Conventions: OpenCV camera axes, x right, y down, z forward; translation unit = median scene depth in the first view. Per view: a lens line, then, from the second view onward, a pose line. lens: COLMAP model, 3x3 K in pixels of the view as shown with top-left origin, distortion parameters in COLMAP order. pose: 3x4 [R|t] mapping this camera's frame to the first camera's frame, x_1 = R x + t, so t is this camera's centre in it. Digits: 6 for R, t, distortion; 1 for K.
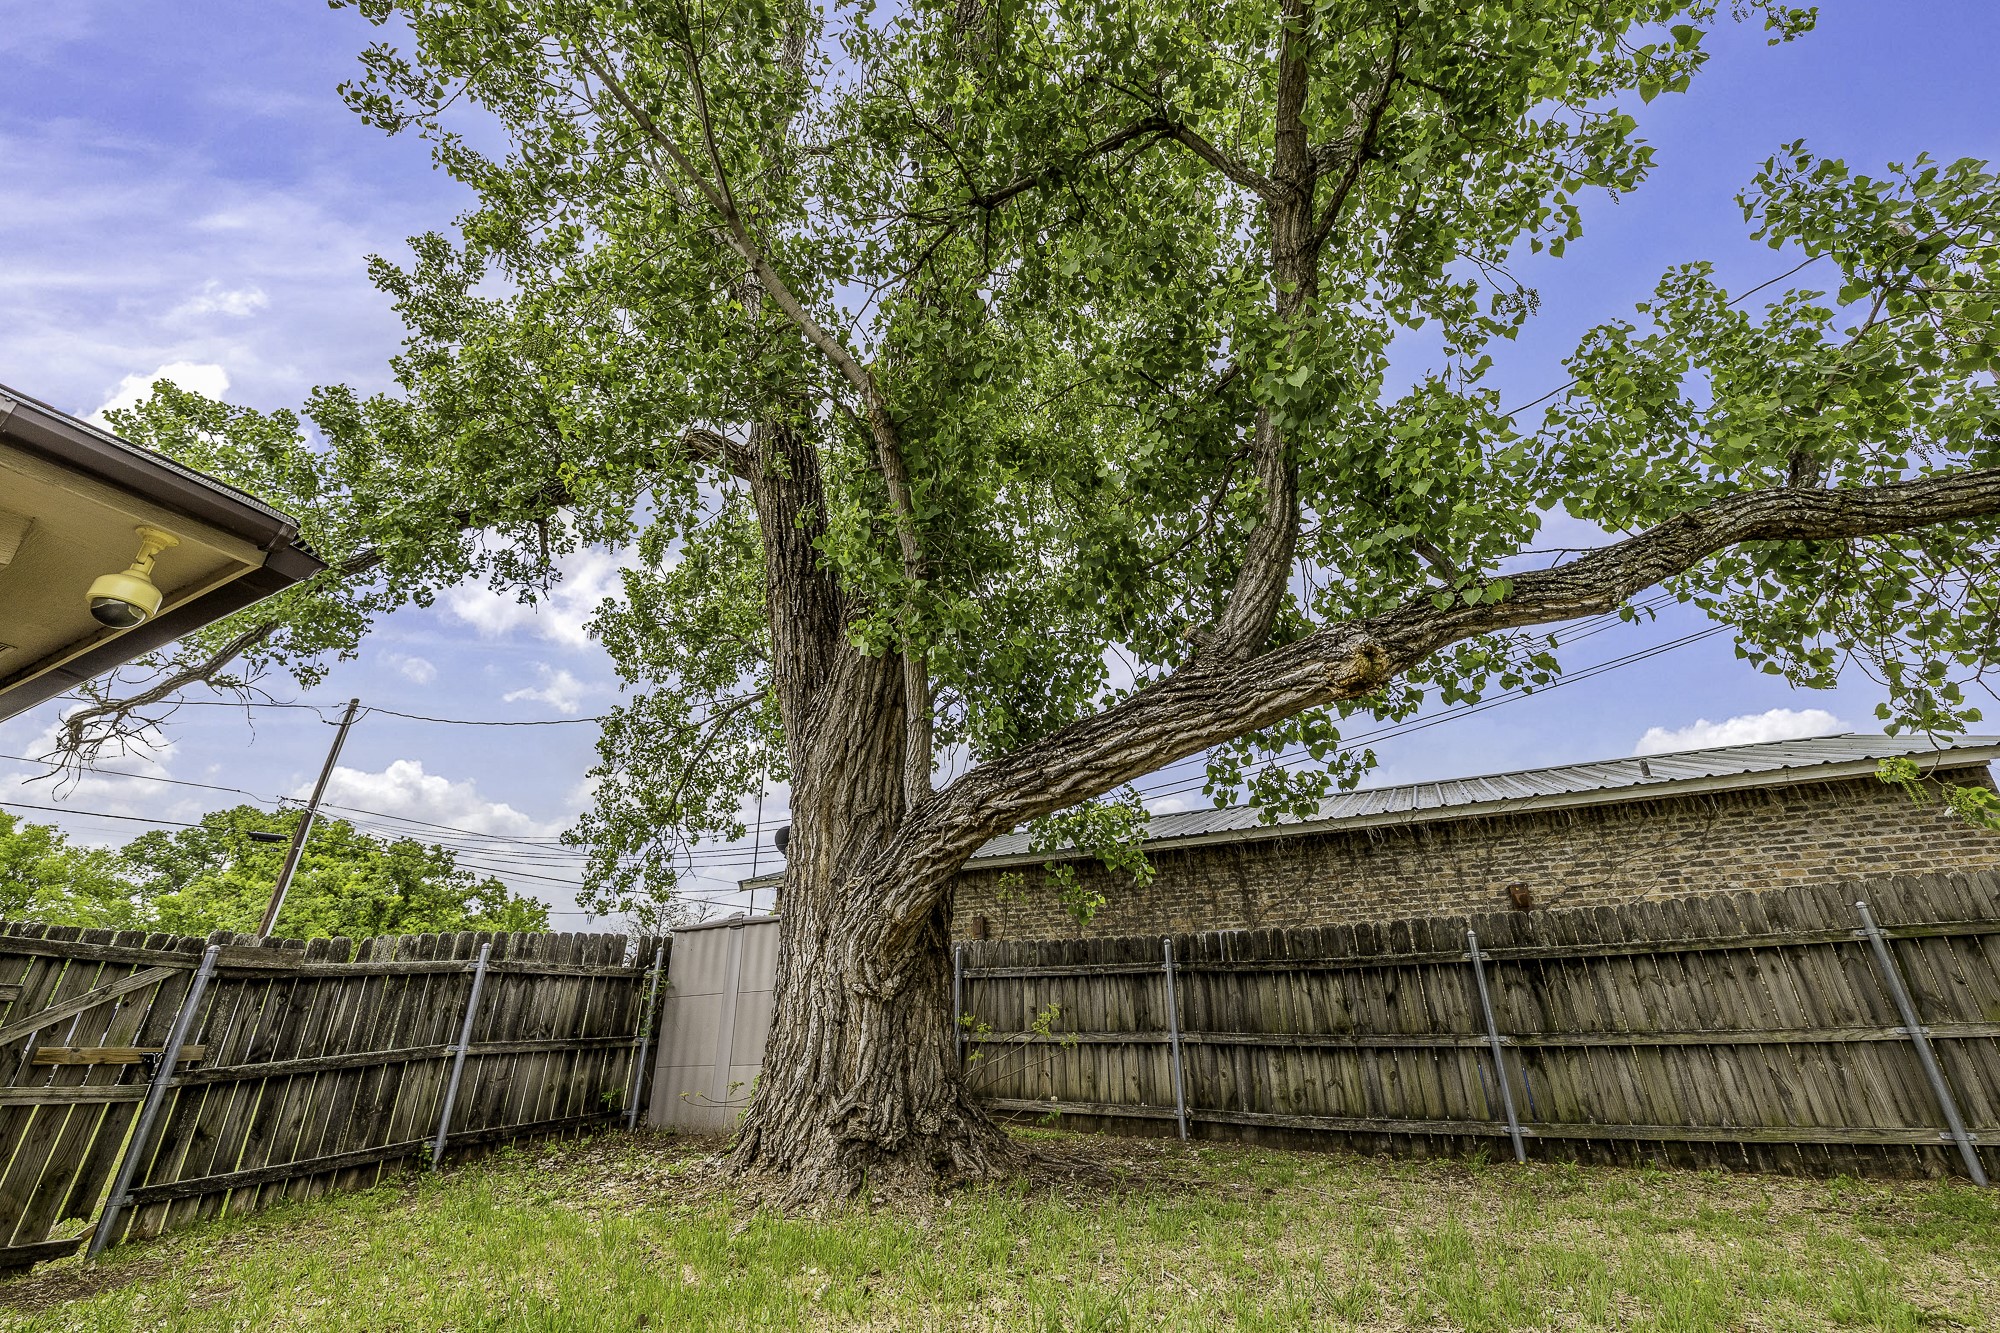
lens RADIAL K [[849.0, 0, 993.6], [0, 849.0, 659.0], [0, 0, 1]] dist [-0.003322, 0.000422]
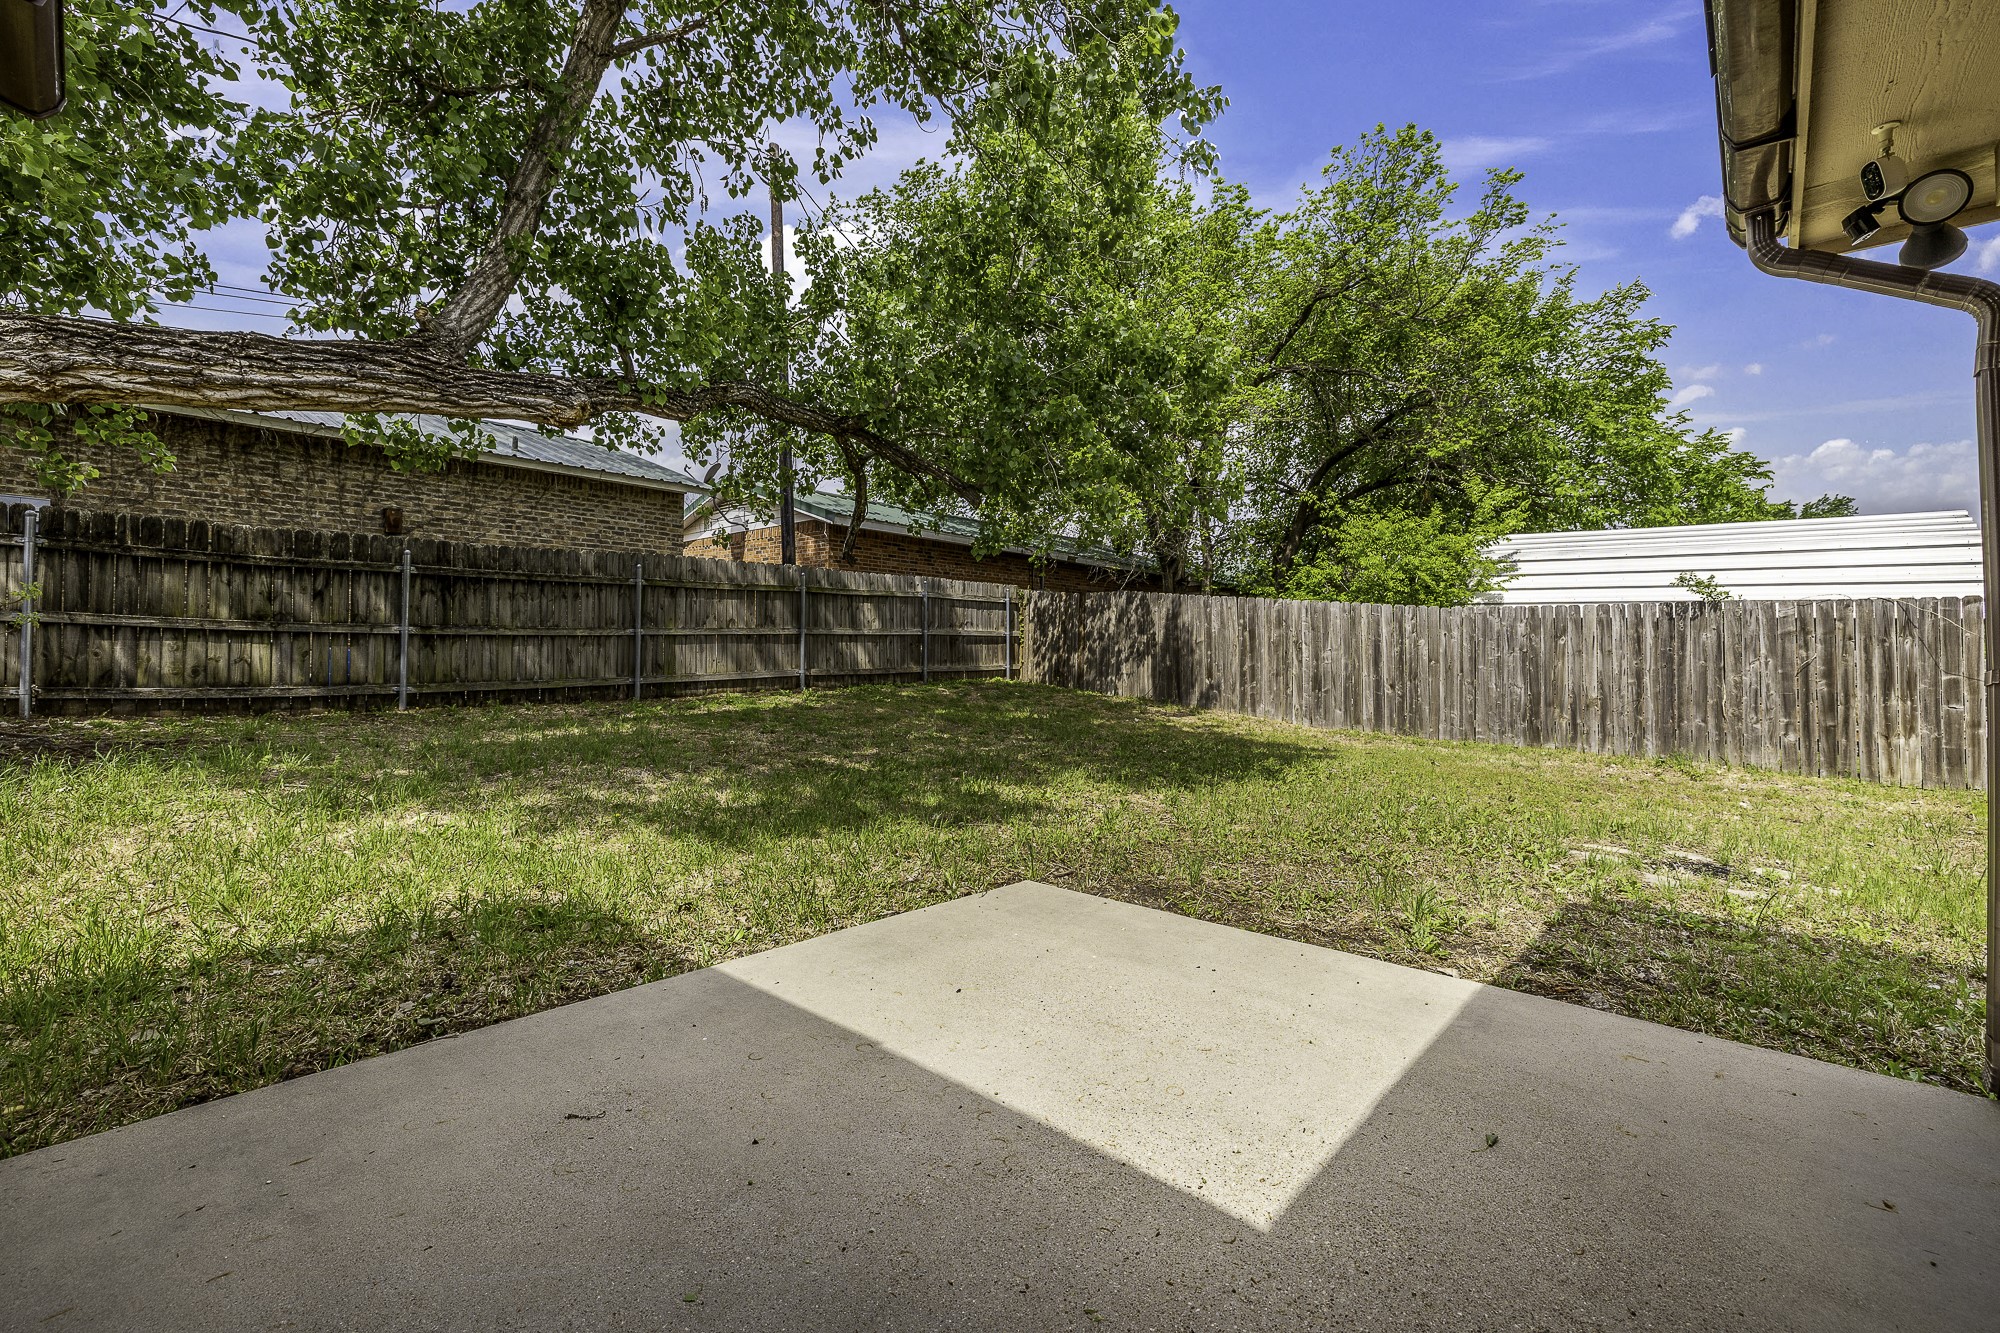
lens RADIAL K [[849.0, 0, 999.1], [0, 849.0, 659.8], [0, 0, 1]] dist [-0.003322, 0.000422]
pose [[0.221812, -0.013772, 0.974992, -0.497251], [-0.424866, 0.898627, 0.109351, -0.046149], [-0.877661, -0.438496, 0.193475, -0.090002]]
